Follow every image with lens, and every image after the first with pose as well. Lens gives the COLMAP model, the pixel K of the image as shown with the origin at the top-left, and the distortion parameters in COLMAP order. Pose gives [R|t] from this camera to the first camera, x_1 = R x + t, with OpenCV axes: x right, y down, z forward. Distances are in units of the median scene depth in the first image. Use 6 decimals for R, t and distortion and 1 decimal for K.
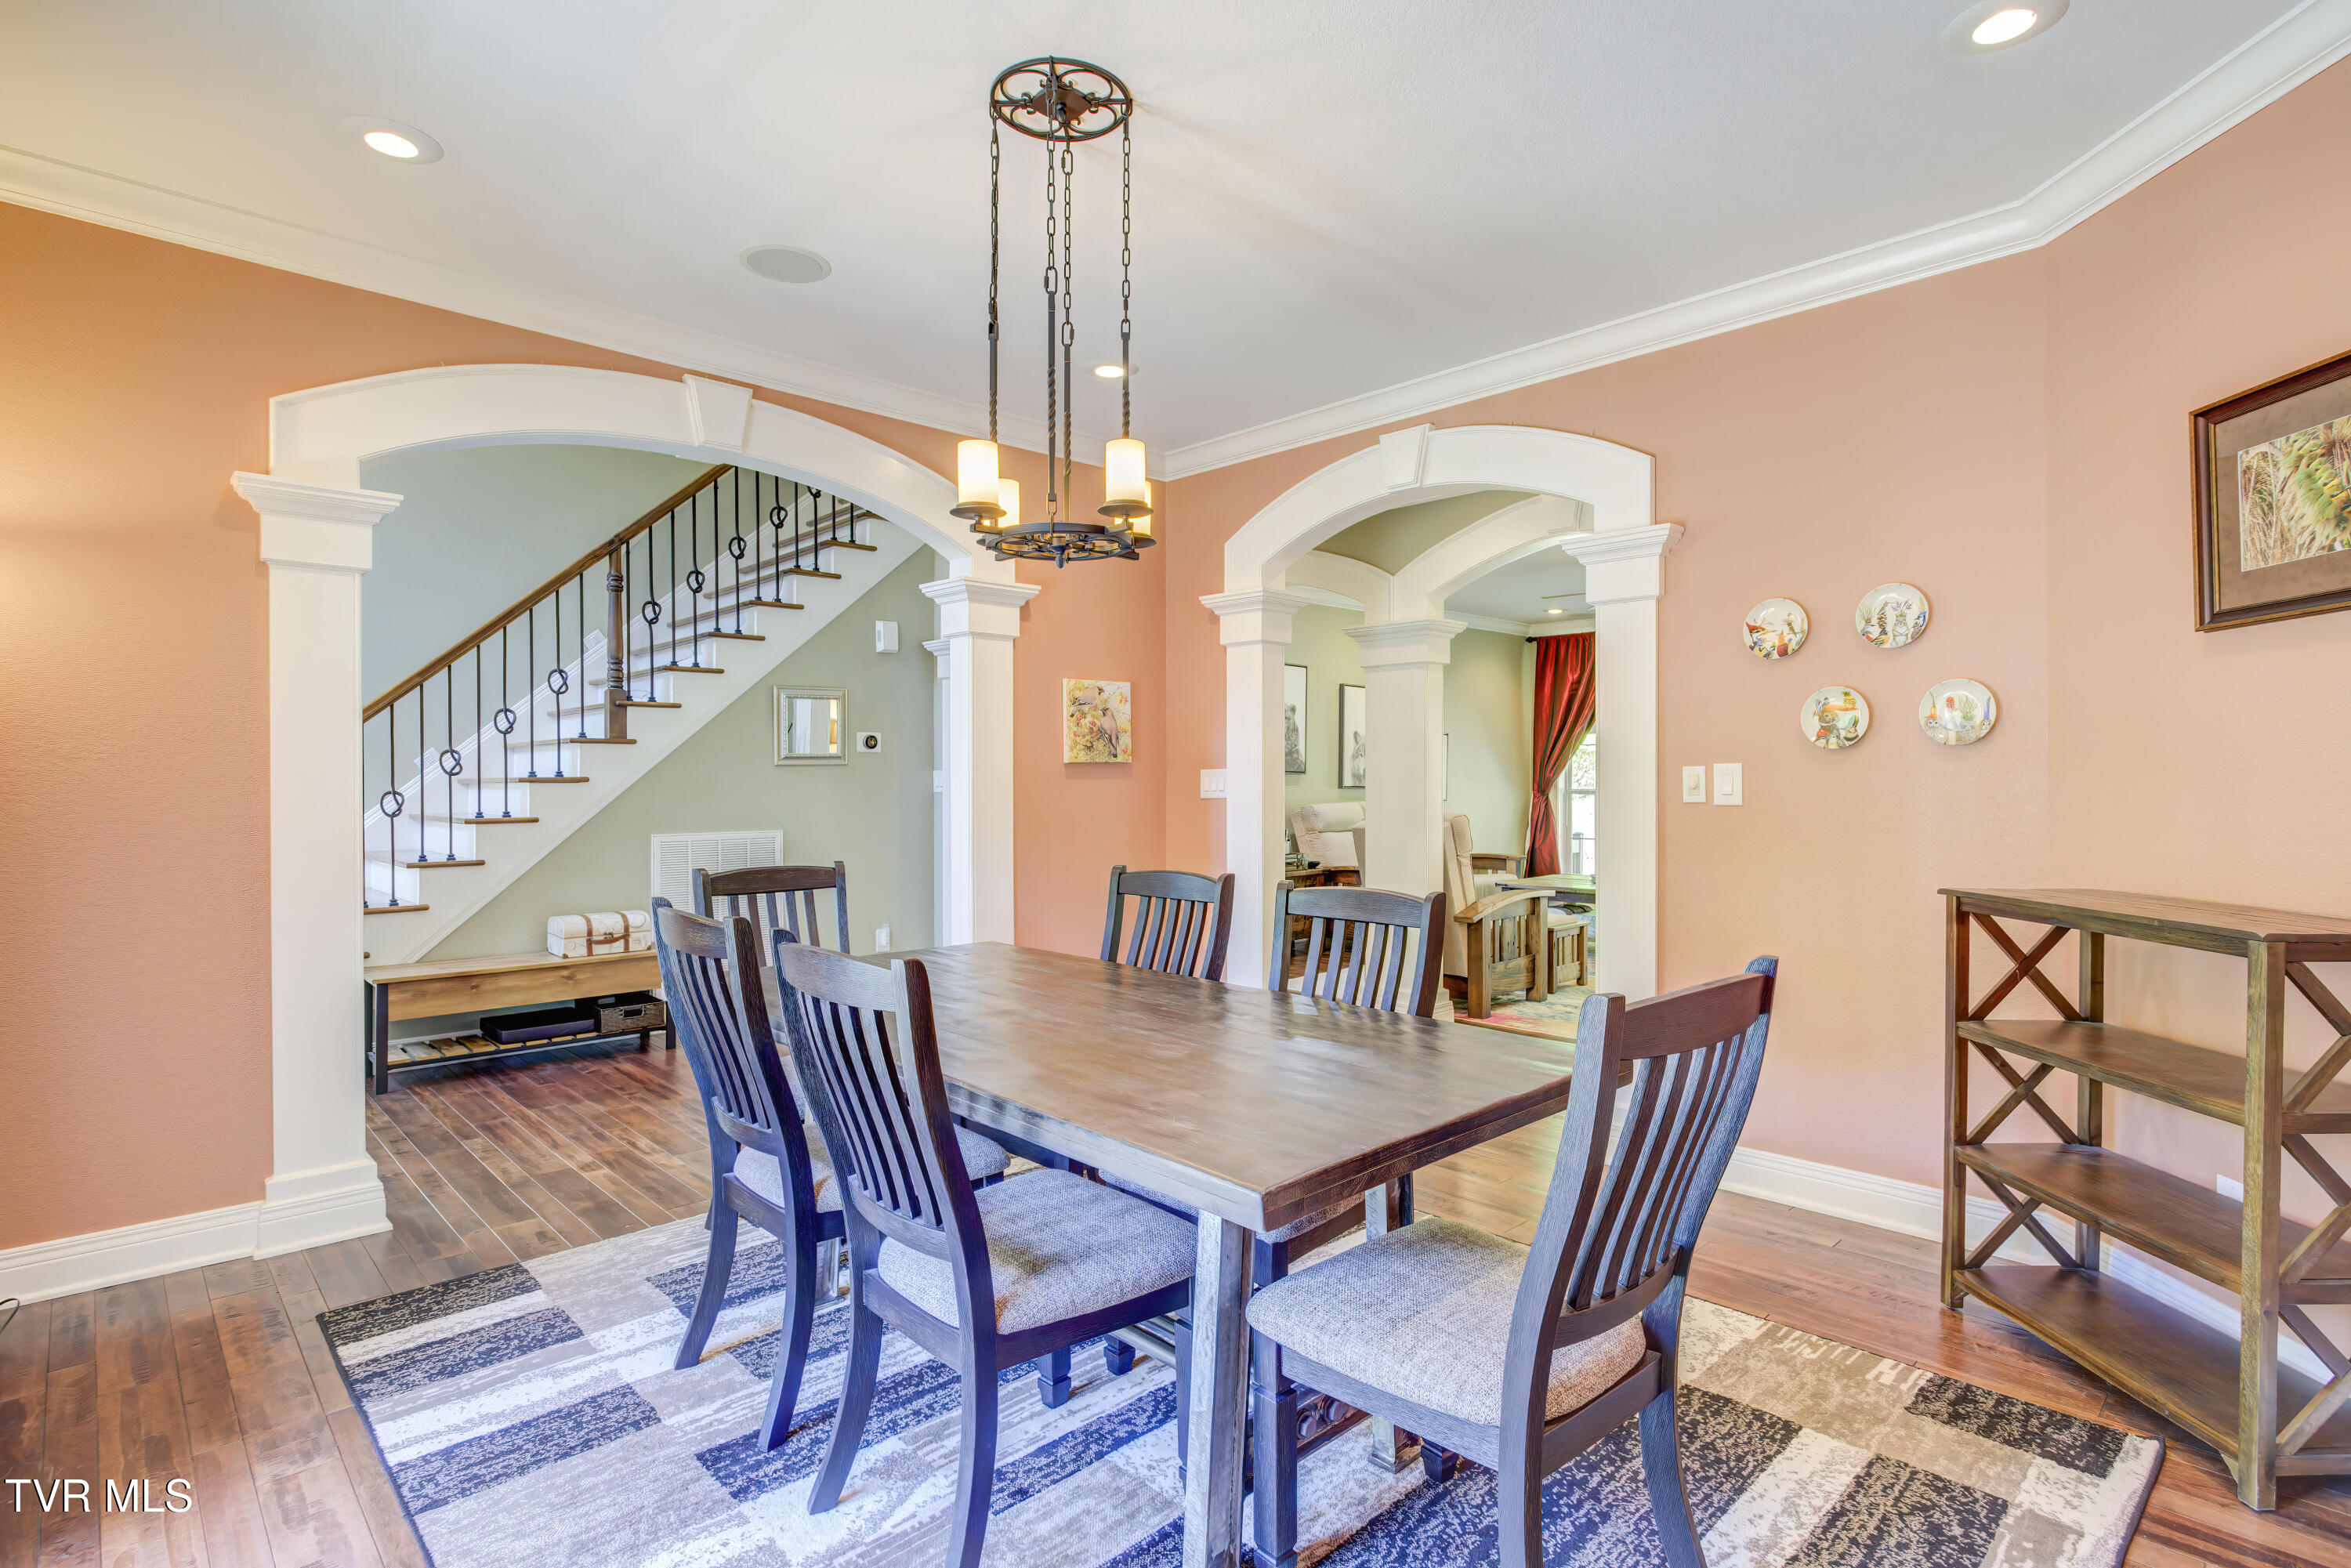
lens RADIAL K [[1148.4, 0, 1171.3], [0, 1148.4, 782.5], [0, 0, 1]] dist [-0.003668, 0.000403]
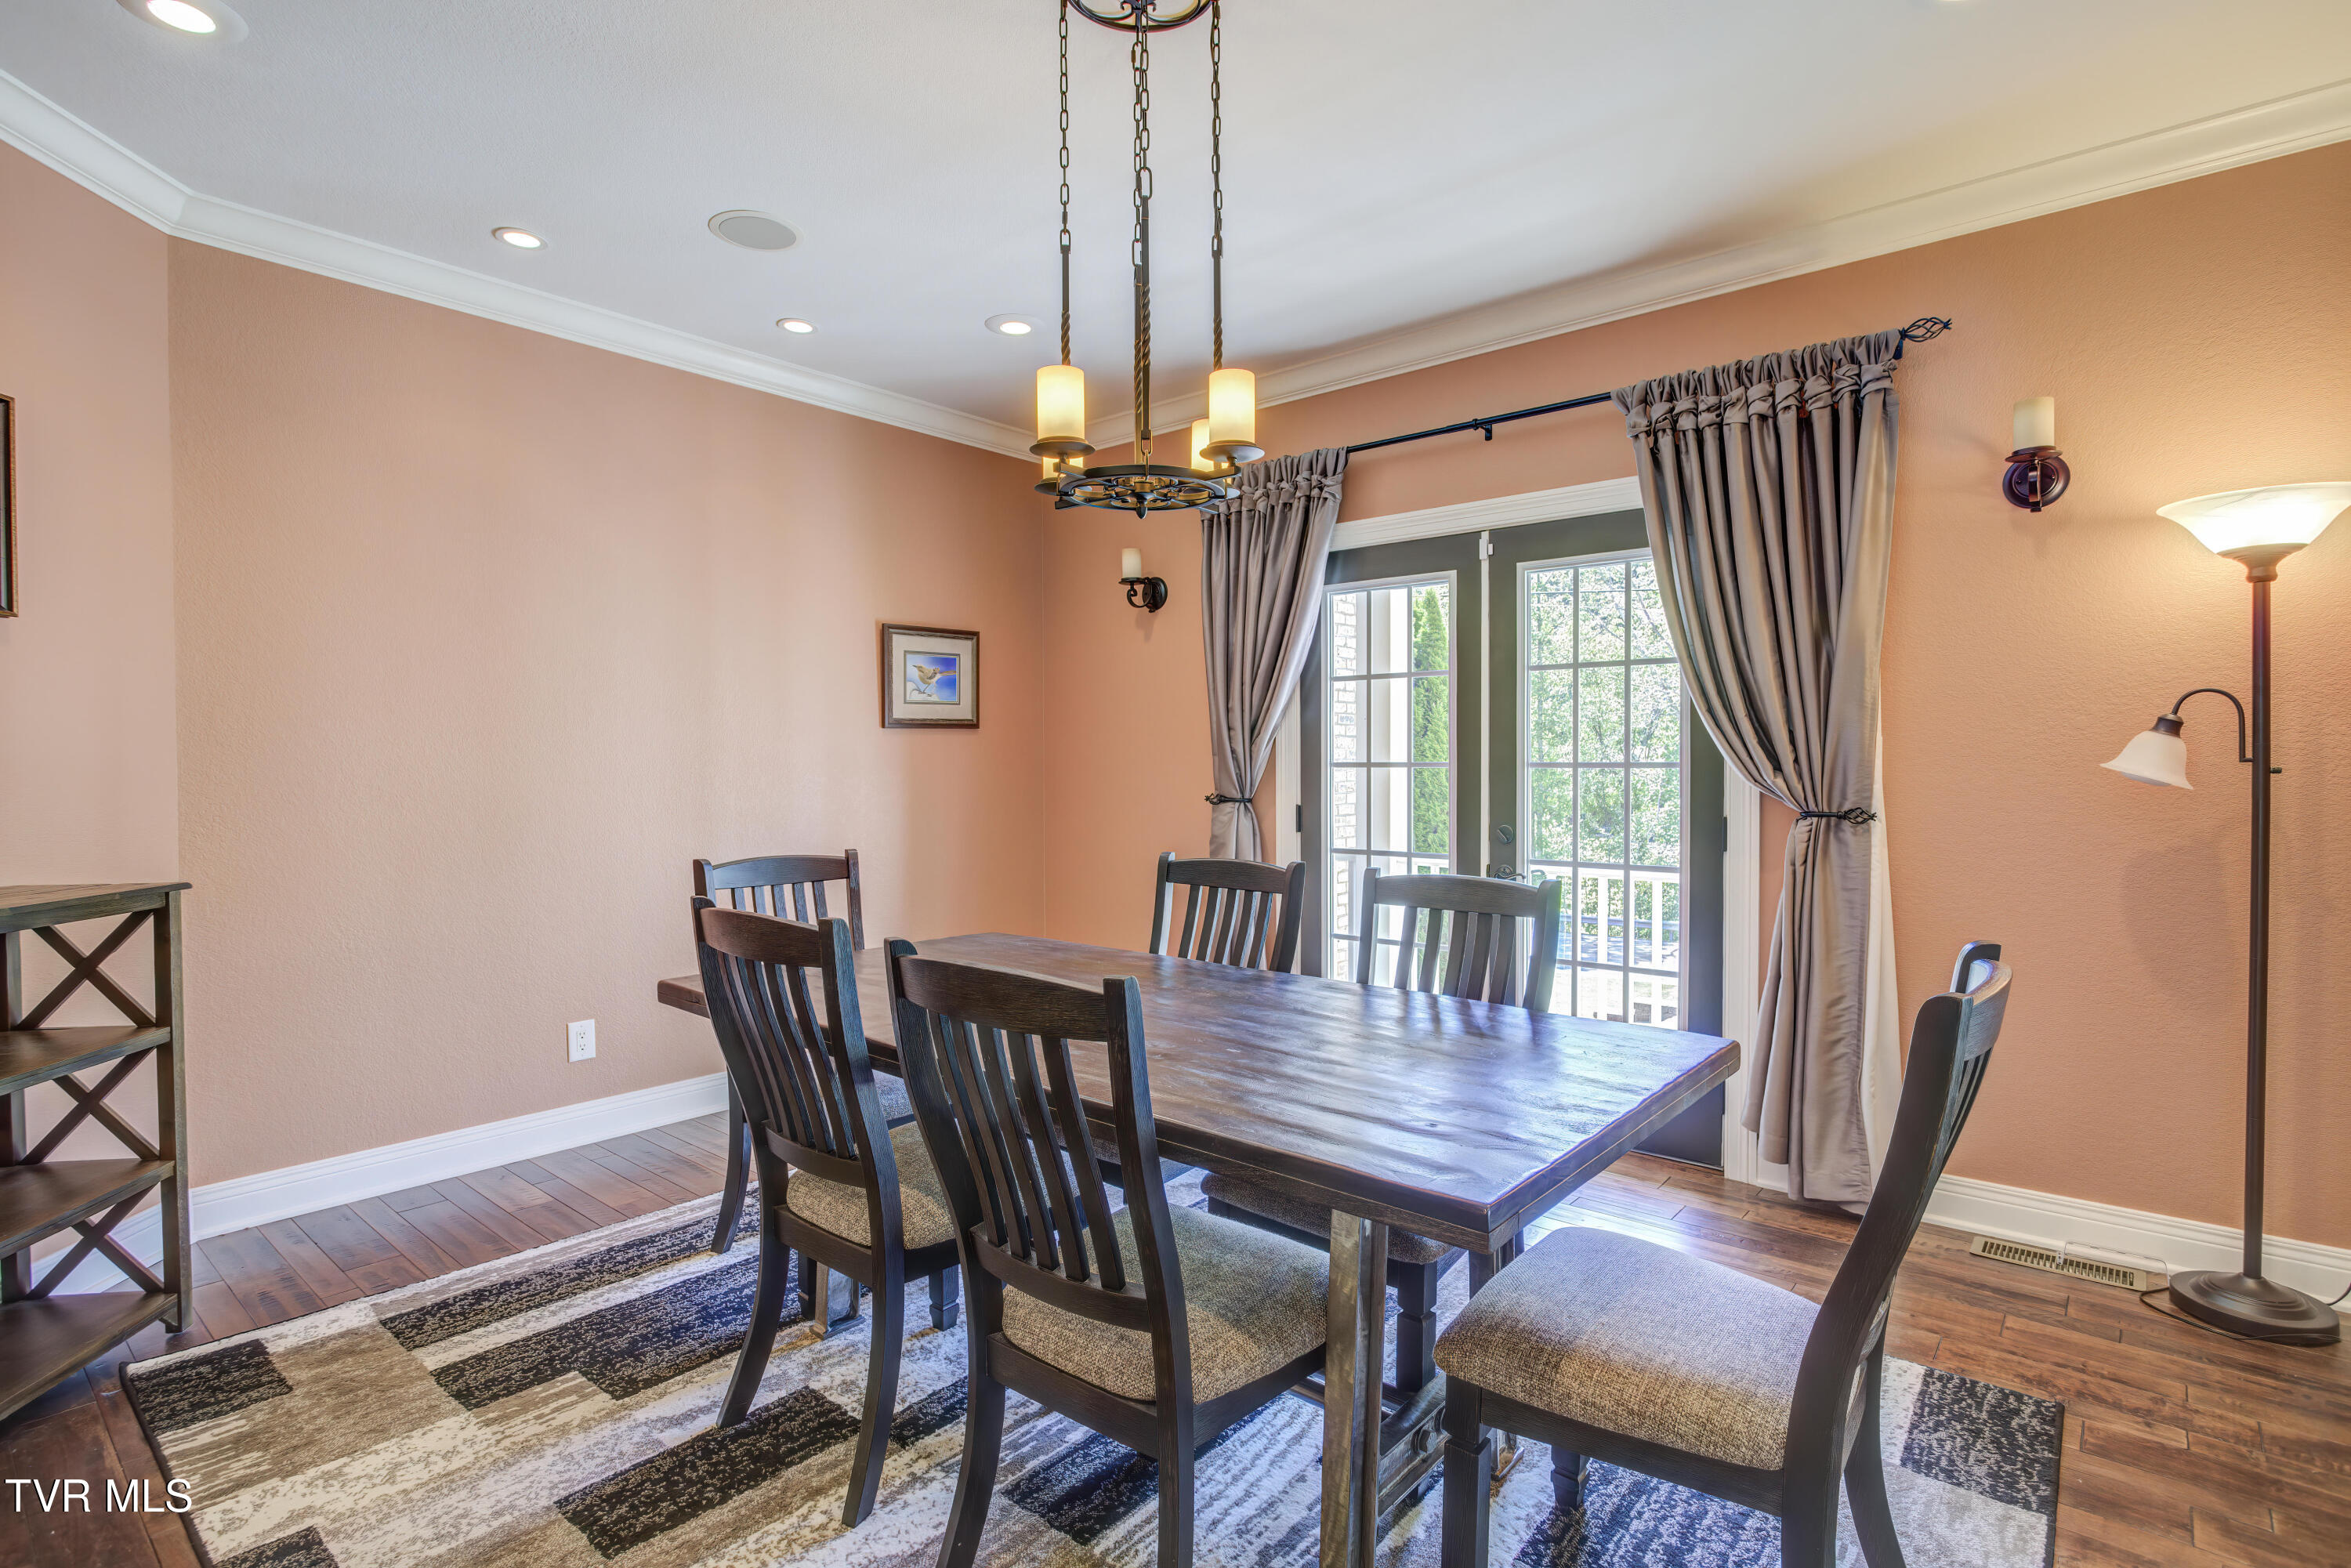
lens RADIAL K [[1148.4, 0, 1171.3], [0, 1148.4, 782.5], [0, 0, 1]] dist [-0.003668, 0.000403]
pose [[-0.995068, 0.007741, -0.098888, -0.032080], [0.005329, 0.999682, 0.024637, -0.007501], [0.099047, 0.023988, -0.994794, 1.988958]]
